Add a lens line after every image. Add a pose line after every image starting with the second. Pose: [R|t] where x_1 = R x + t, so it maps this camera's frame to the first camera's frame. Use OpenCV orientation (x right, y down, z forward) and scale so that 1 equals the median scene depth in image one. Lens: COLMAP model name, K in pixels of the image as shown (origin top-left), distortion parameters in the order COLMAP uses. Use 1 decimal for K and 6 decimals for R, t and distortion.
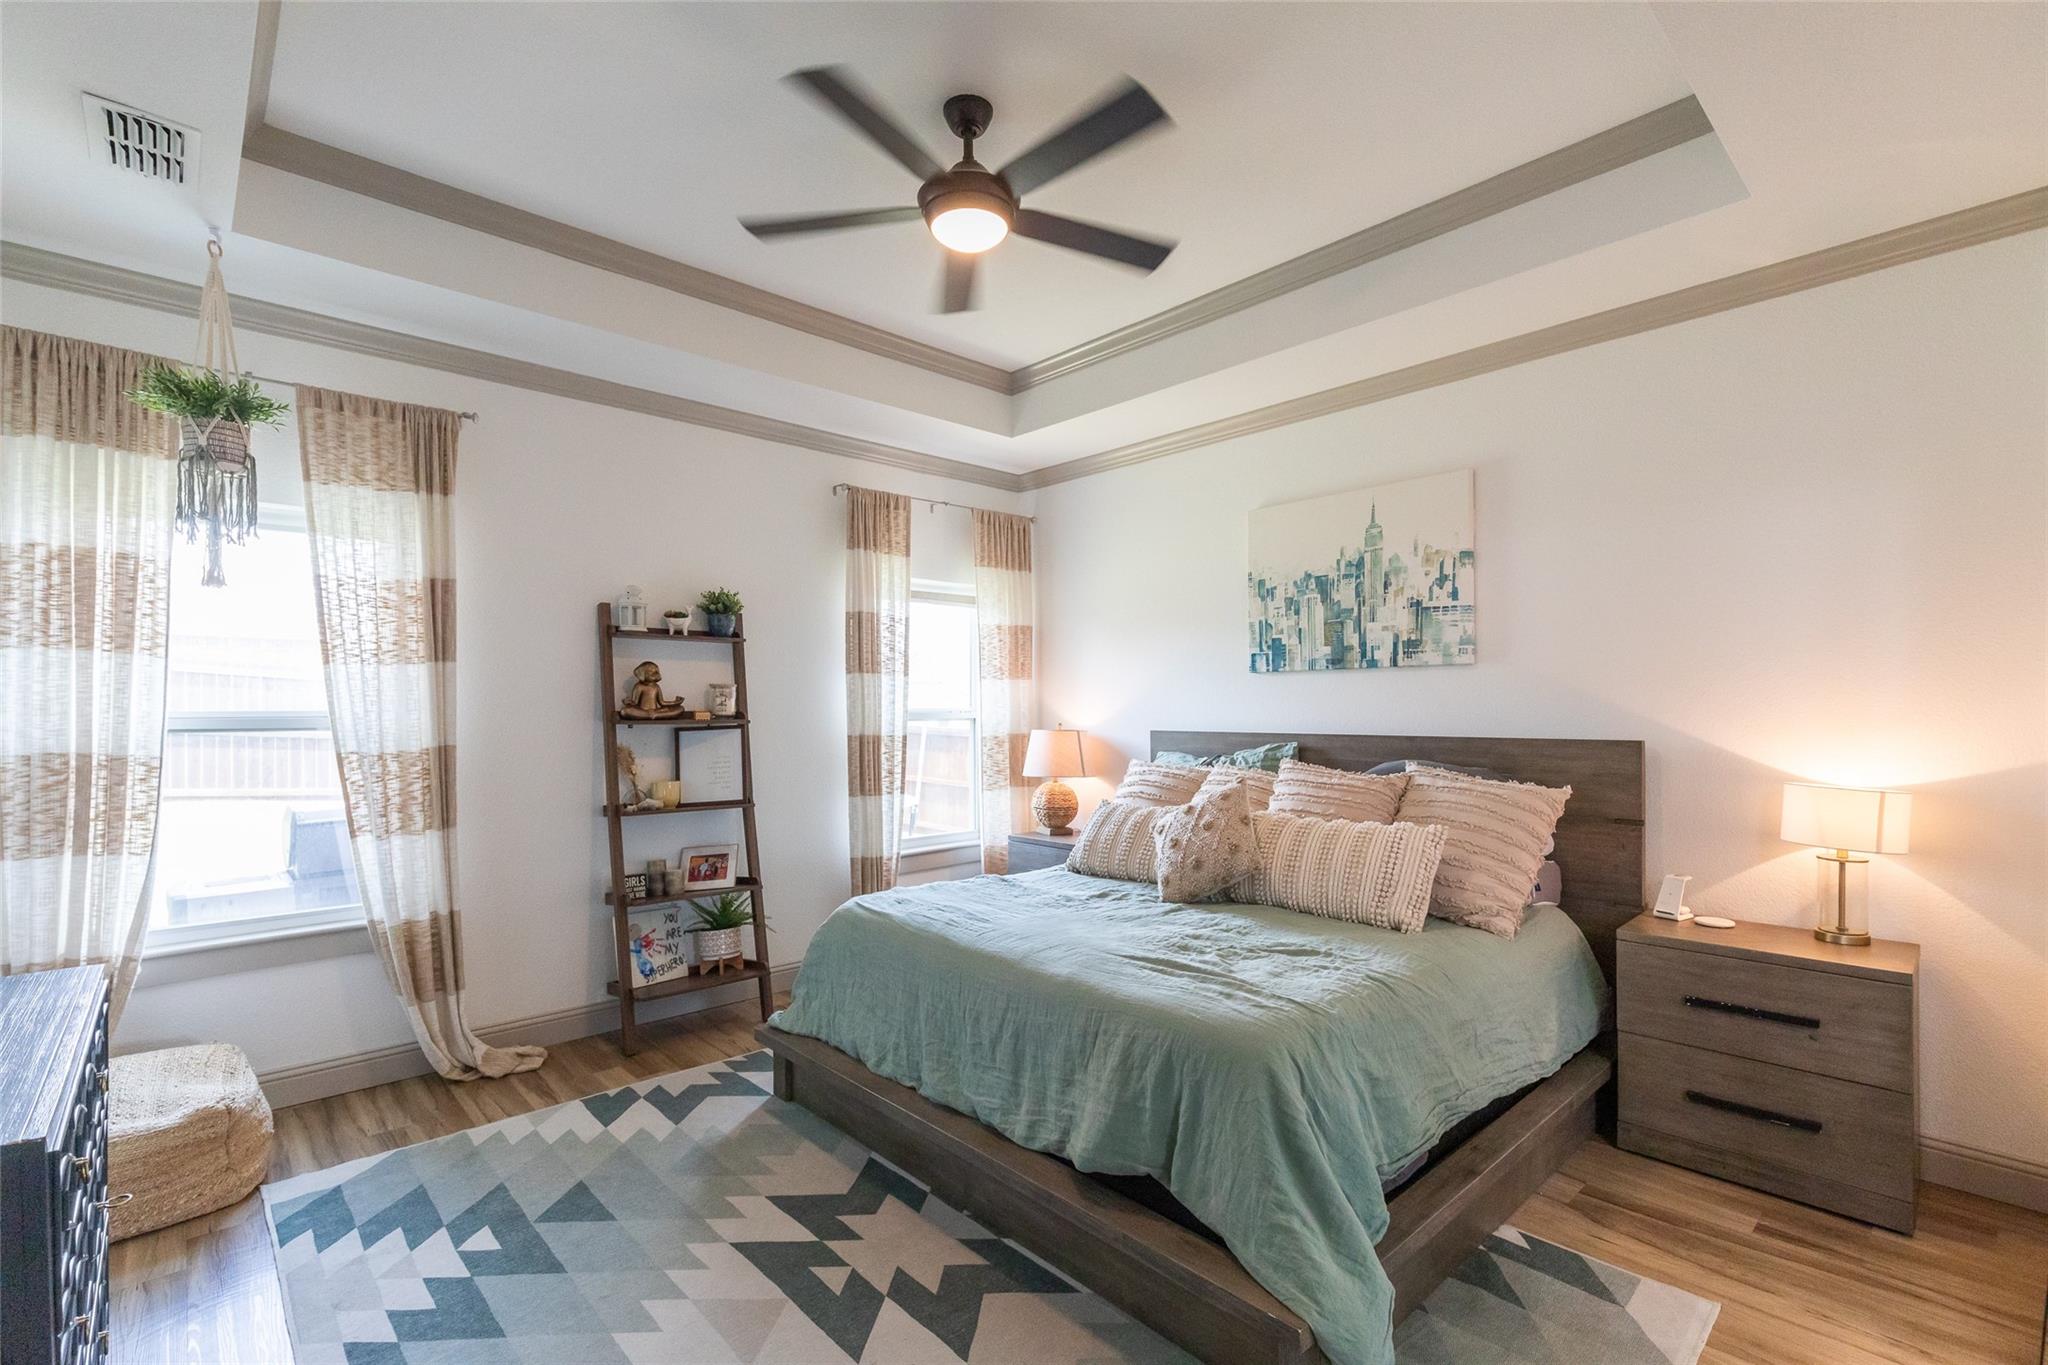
lens RADIAL K [[934.0, 0, 1026.5], [0, 934.0, 701.8], [0, 0, 1]] dist [0.008982, -0.002443]
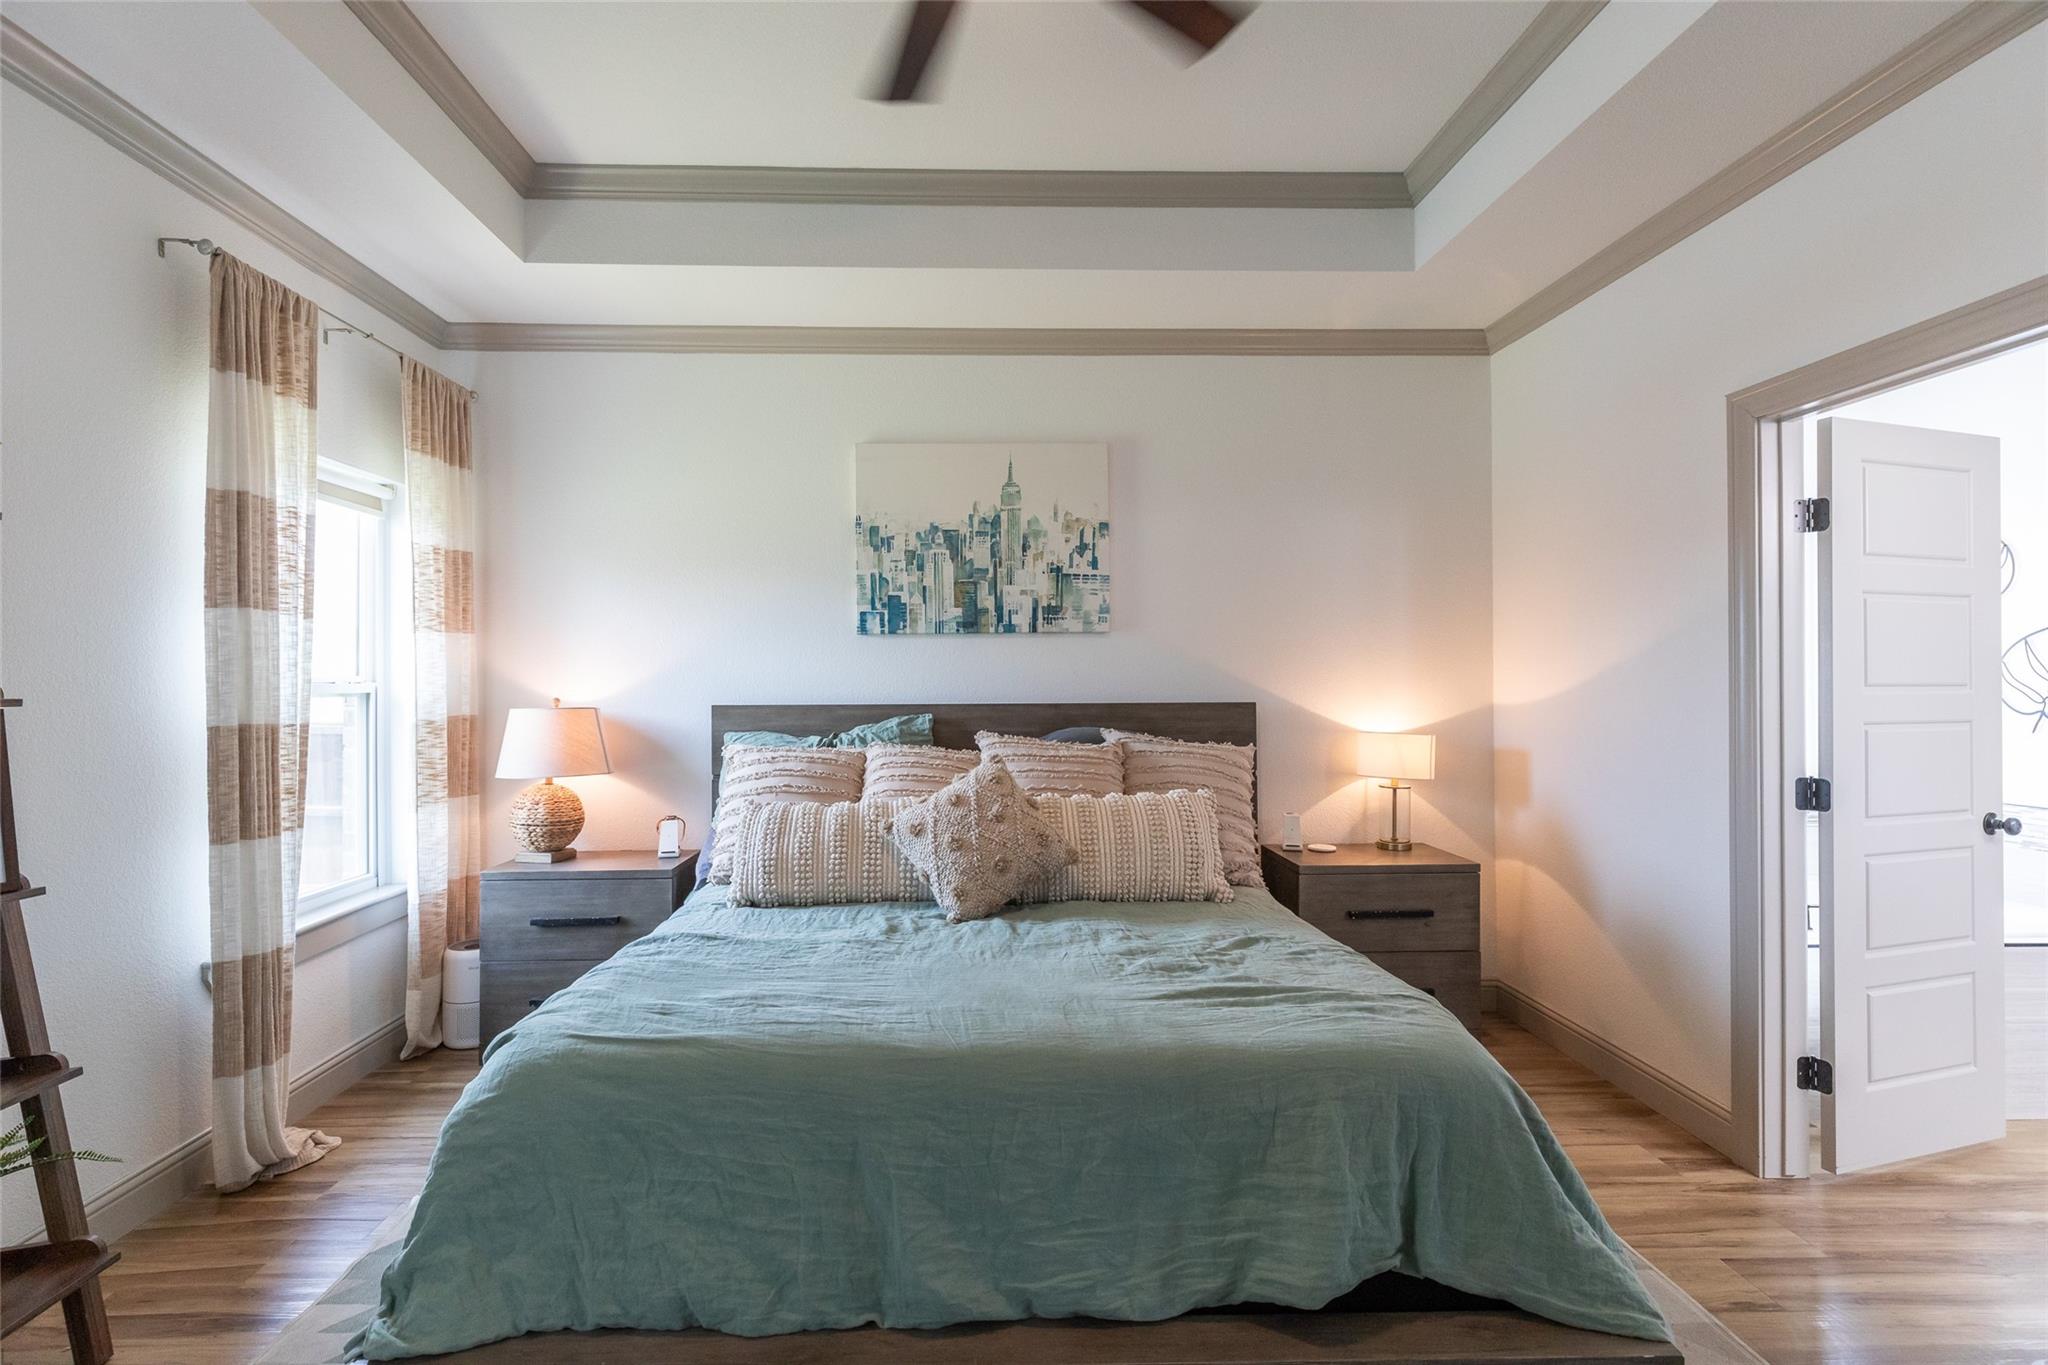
lens RADIAL K [[934.0, 0, 1017.7], [0, 934.0, 668.3], [0, 0, 1]] dist [0.008982, -0.002443]
pose [[0.651673, 0.008787, 0.758449, -0.341977], [-0.002237, 0.999951, -0.009663, 0.008609], [-0.758496, 0.004600, 0.651661, 0.373167]]
